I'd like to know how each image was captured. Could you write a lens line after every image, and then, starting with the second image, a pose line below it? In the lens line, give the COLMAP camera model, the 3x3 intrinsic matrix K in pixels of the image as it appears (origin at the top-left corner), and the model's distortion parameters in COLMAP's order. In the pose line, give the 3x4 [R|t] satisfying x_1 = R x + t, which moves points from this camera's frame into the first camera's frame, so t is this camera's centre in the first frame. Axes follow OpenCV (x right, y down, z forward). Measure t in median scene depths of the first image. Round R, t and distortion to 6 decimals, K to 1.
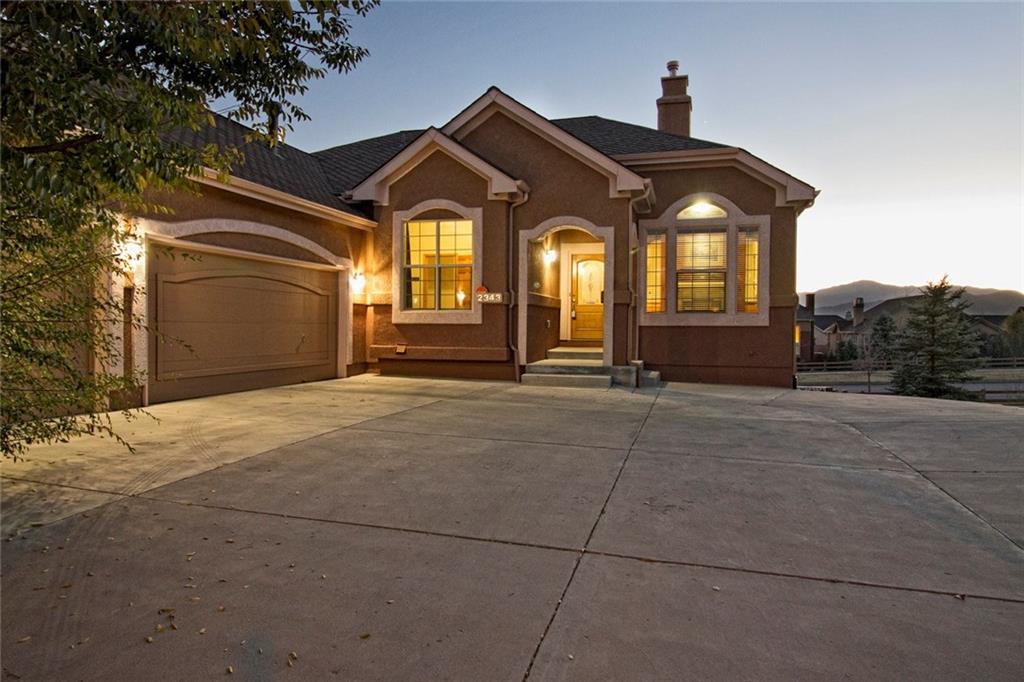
lens RADIAL K [[648.1, 0, 512.0], [0, 648.1, 341.0], [0, 0, 1]] dist [-0.002795, -0.001026]
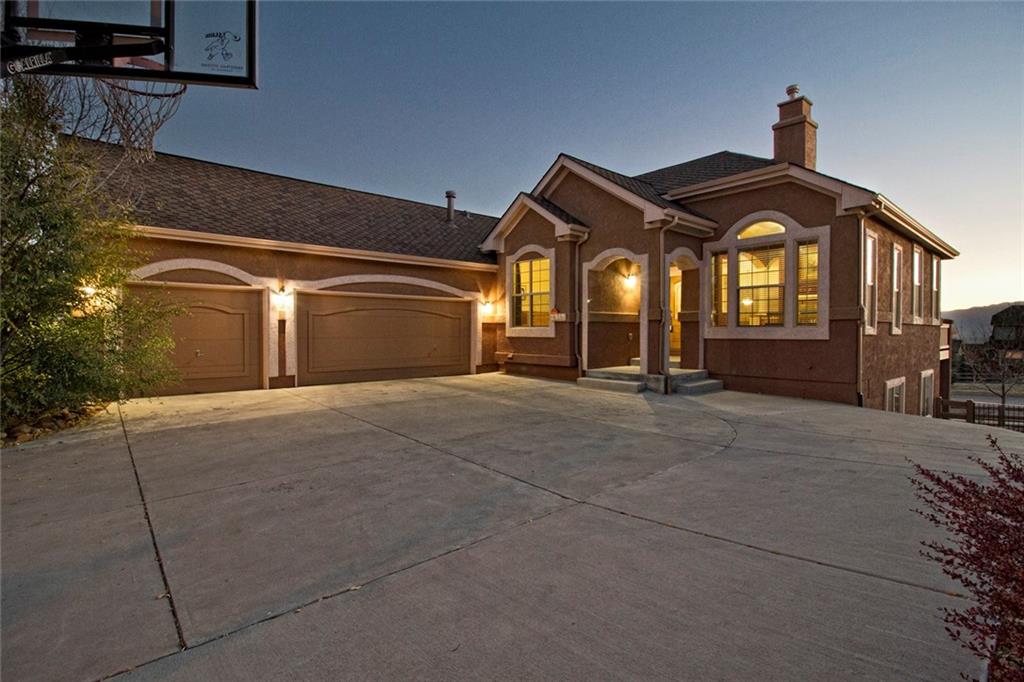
lens RADIAL K [[478.3, 0, 512.0], [0, 478.3, 341.0], [0, 0, 1]] dist [-0.004040, -0.001008]
pose [[0.841334, 0.005493, -0.540488, 0.390927], [-0.008058, 0.999965, -0.002380, -0.015838], [0.540456, 0.006358, 0.841348, 0.143953]]
